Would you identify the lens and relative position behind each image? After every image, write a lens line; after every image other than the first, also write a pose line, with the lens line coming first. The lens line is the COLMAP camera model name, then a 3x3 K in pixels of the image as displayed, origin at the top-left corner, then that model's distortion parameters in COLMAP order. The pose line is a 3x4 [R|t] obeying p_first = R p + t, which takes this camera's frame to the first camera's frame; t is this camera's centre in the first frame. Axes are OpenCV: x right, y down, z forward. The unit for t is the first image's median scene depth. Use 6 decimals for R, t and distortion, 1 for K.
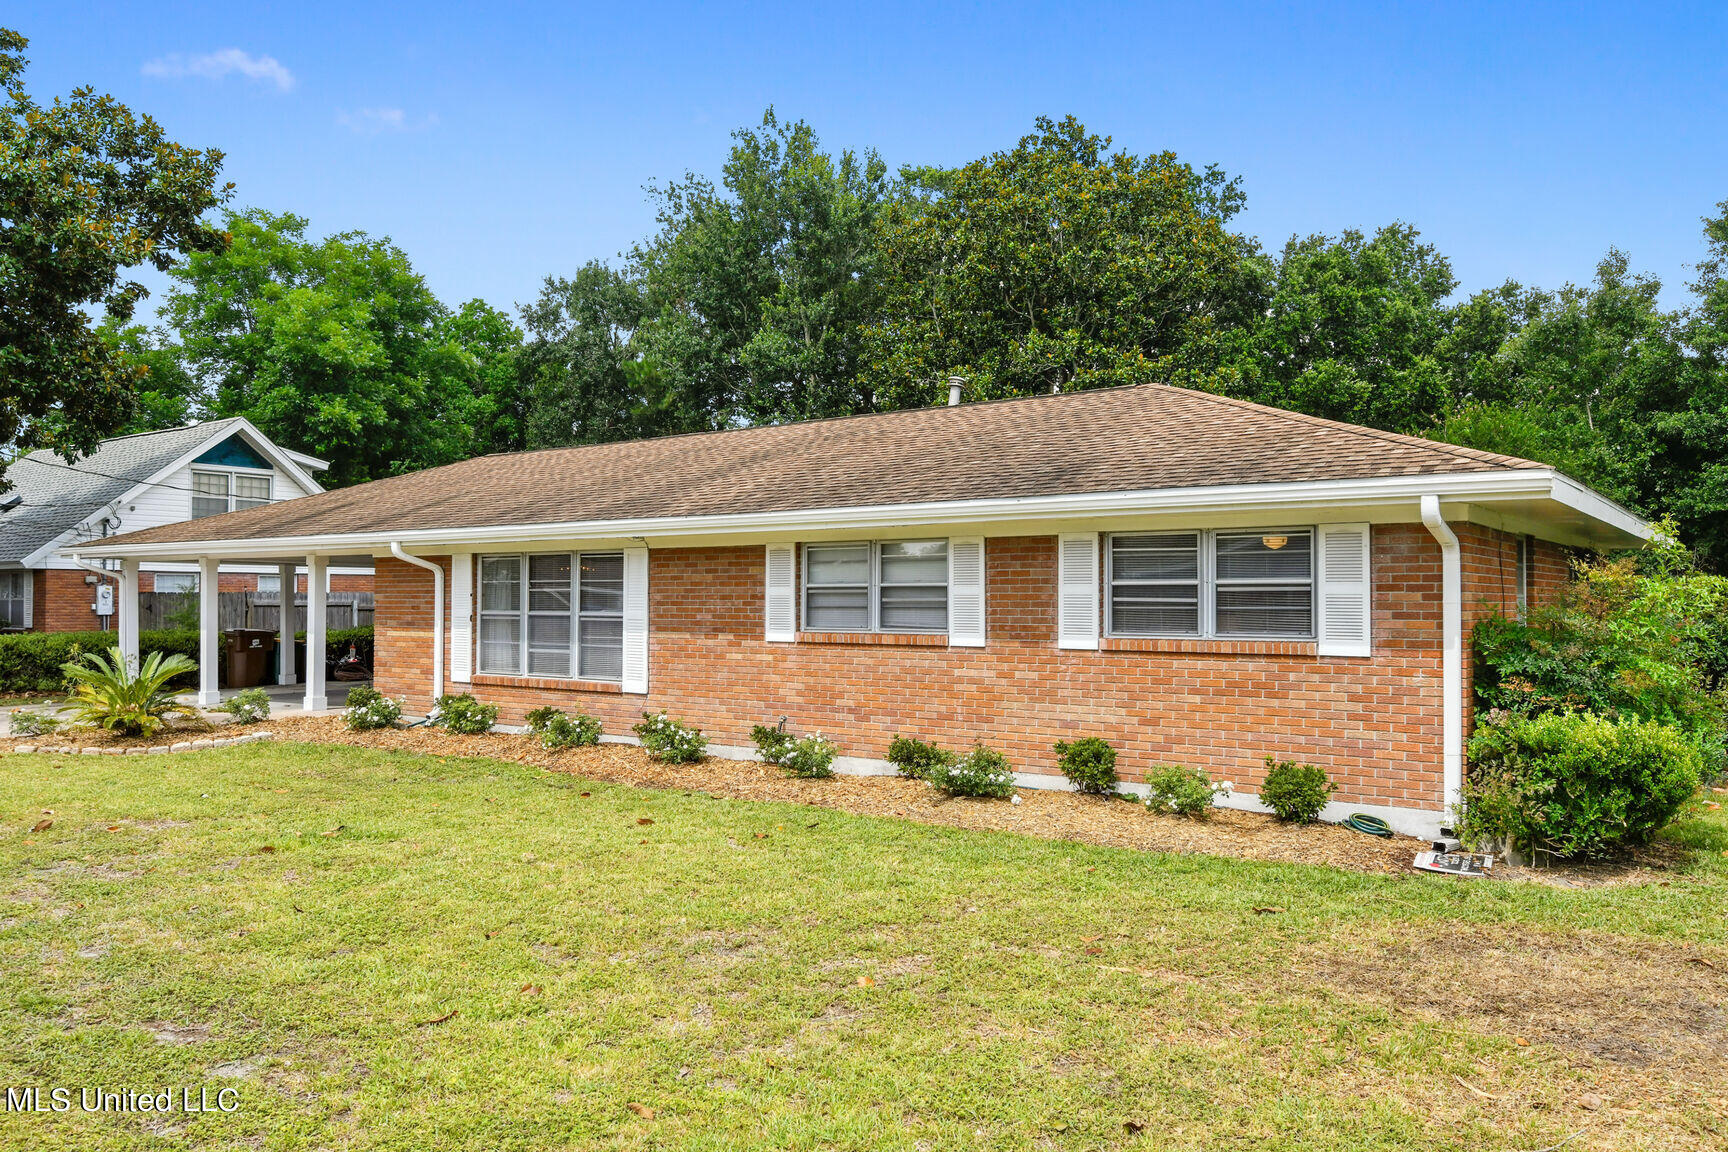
lens RADIAL K [[1250.7, 0, 888.5], [0, 1250.7, 592.4], [0, 0, 1]] dist [-0.008936, -0.005179]
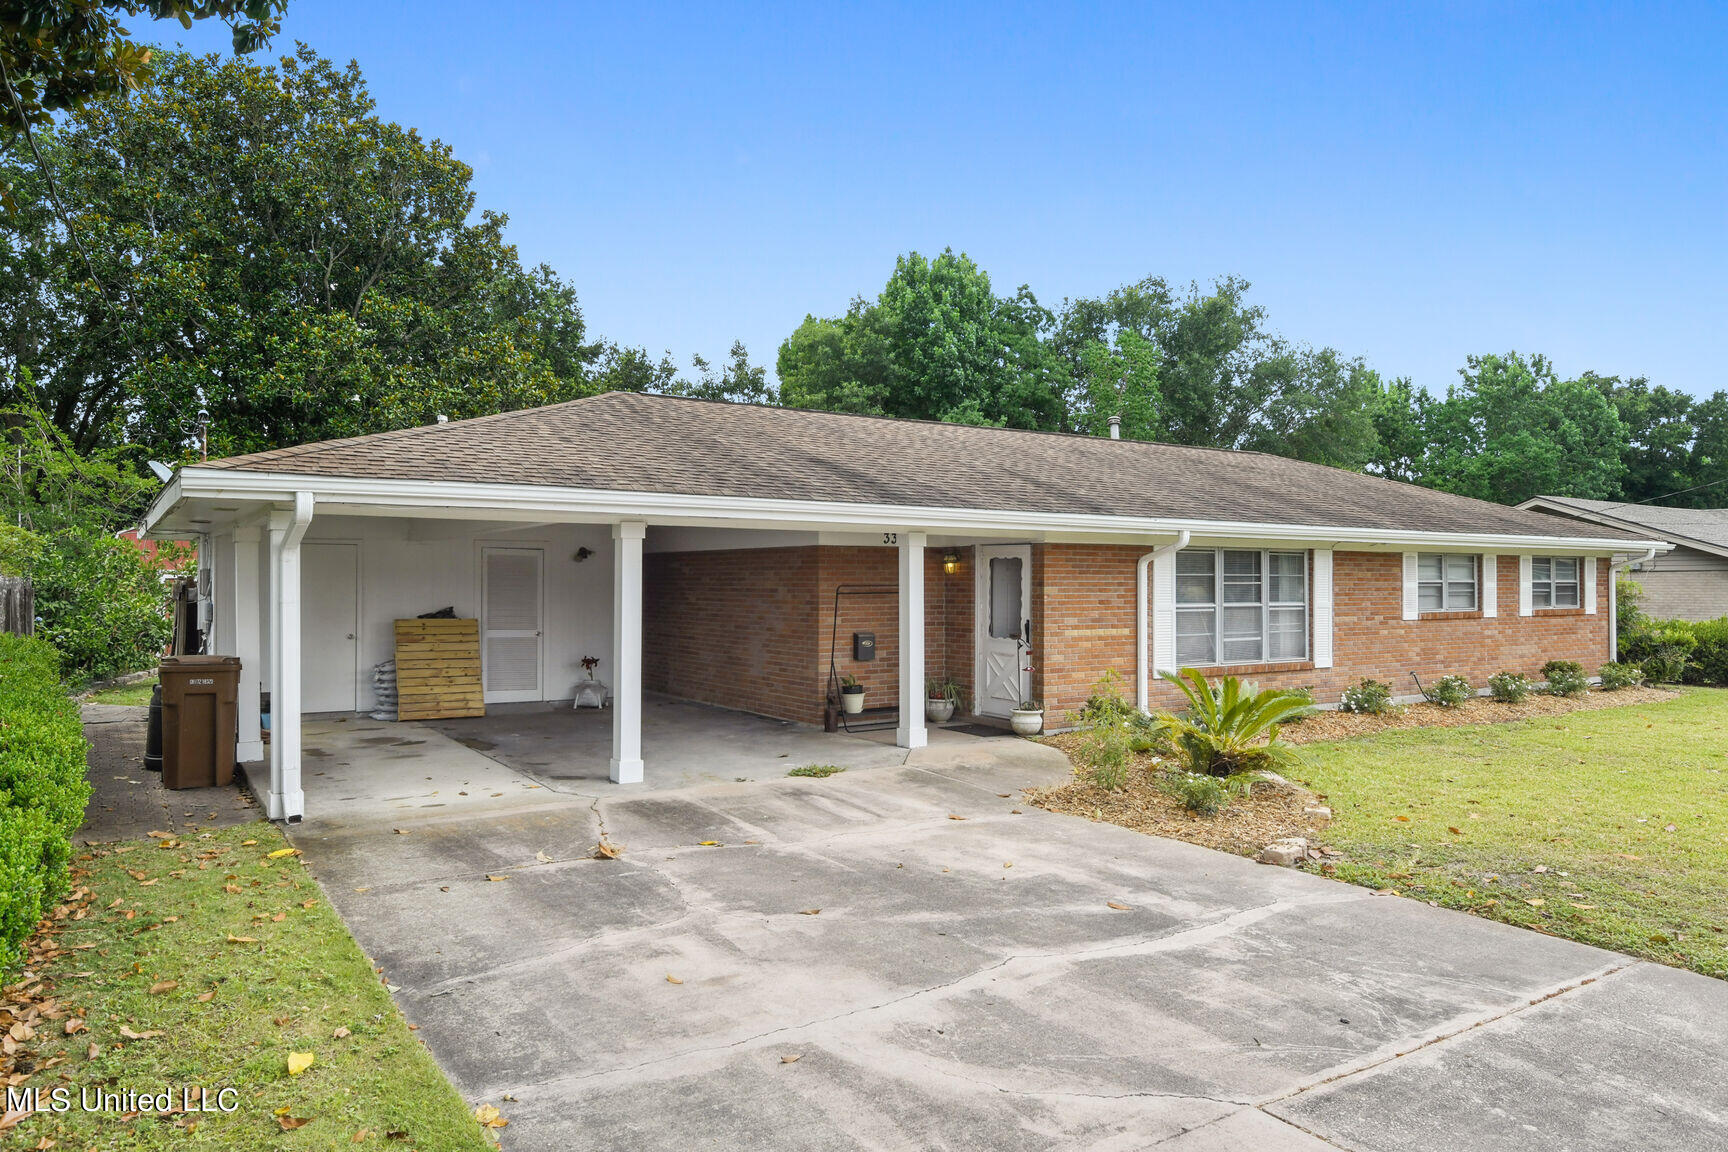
lens RADIAL K [[1098.3, 0, 864.0], [0, 1098.3, 576.0], [0, 0, 1]] dist [-0.021026, 0.000382]
pose [[0.375485, 0.004247, 0.926819, -1.445830], [-0.006690, 0.999976, -0.001872, -0.004723], [-0.926804, -0.005497, 0.375505, 1.070904]]
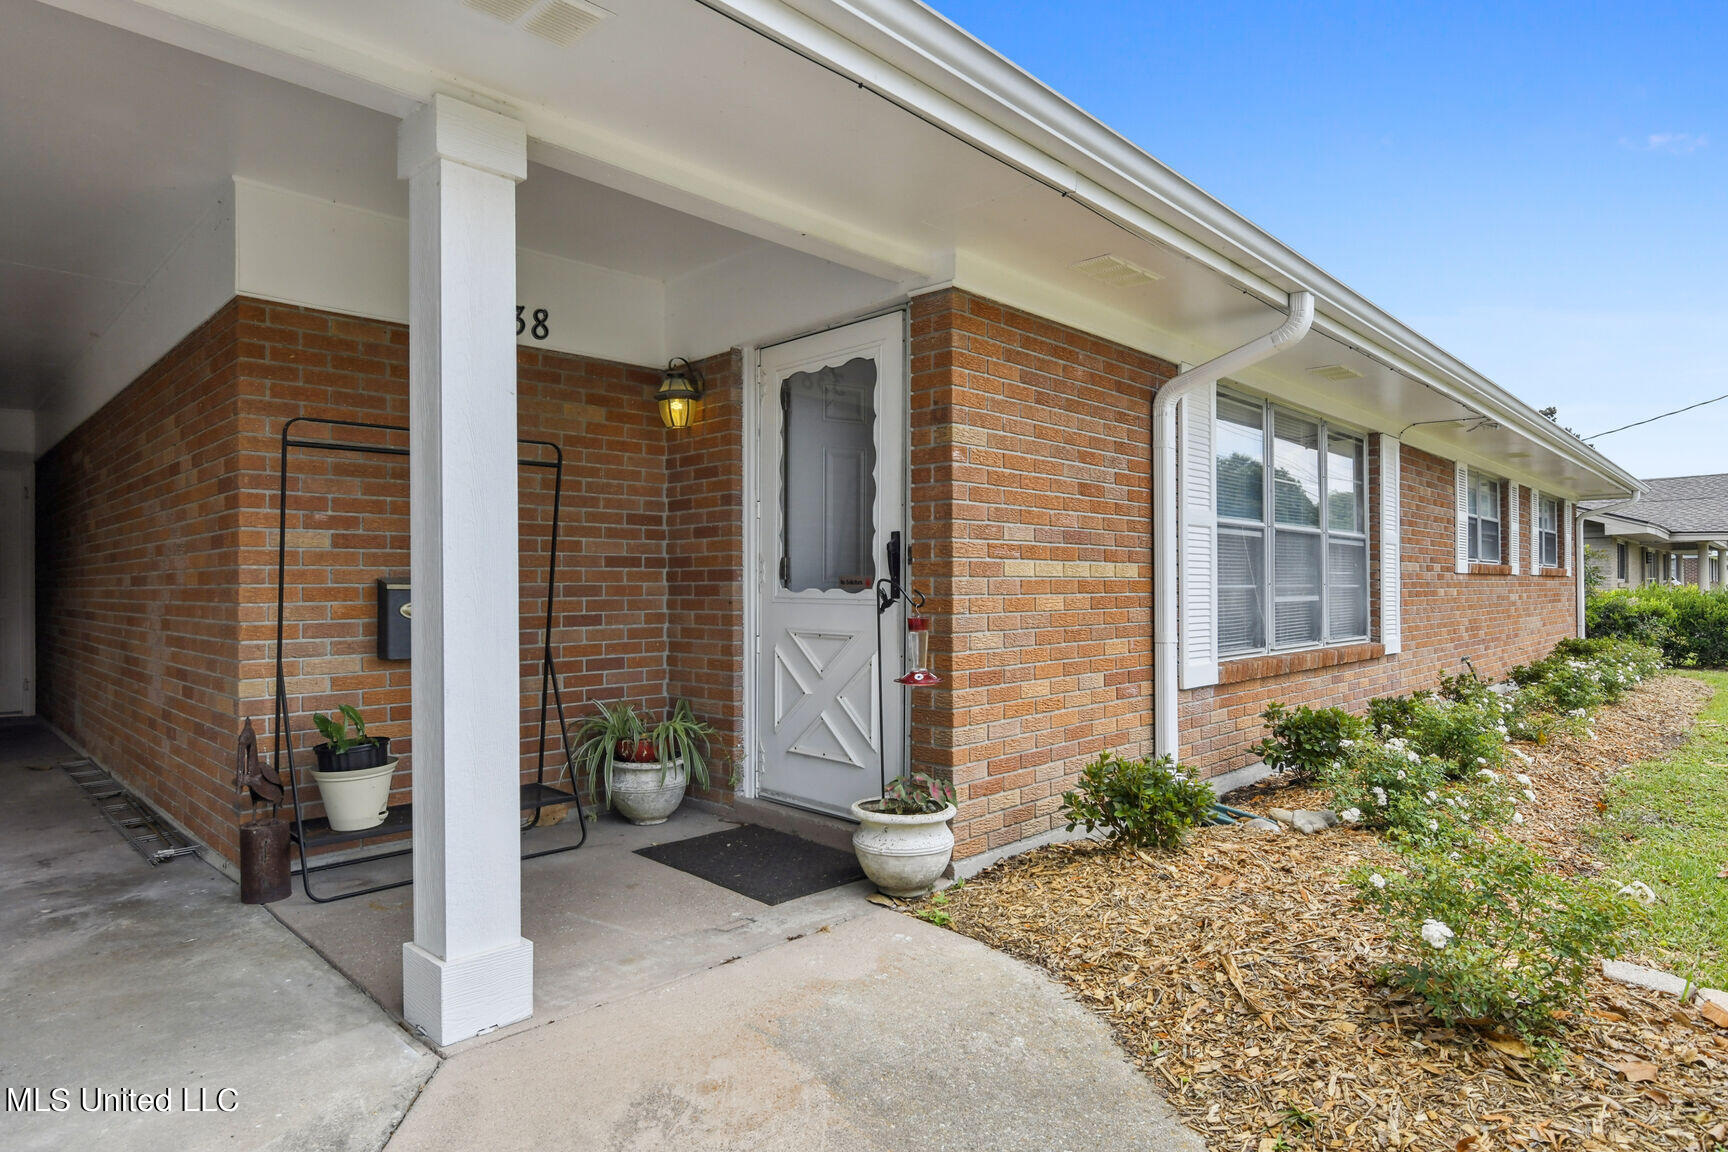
lens RADIAL K [[939.3, 0, 864.0], [0, 939.3, 576.0], [0, 0, 1]] dist [0.014547, -0.013052]
pose [[0.165616, 0.008534, 0.986153, -0.785348], [-0.001650, 0.999964, -0.008377, 0.046162], [-0.986189, -0.000240, 0.165624, 1.259749]]
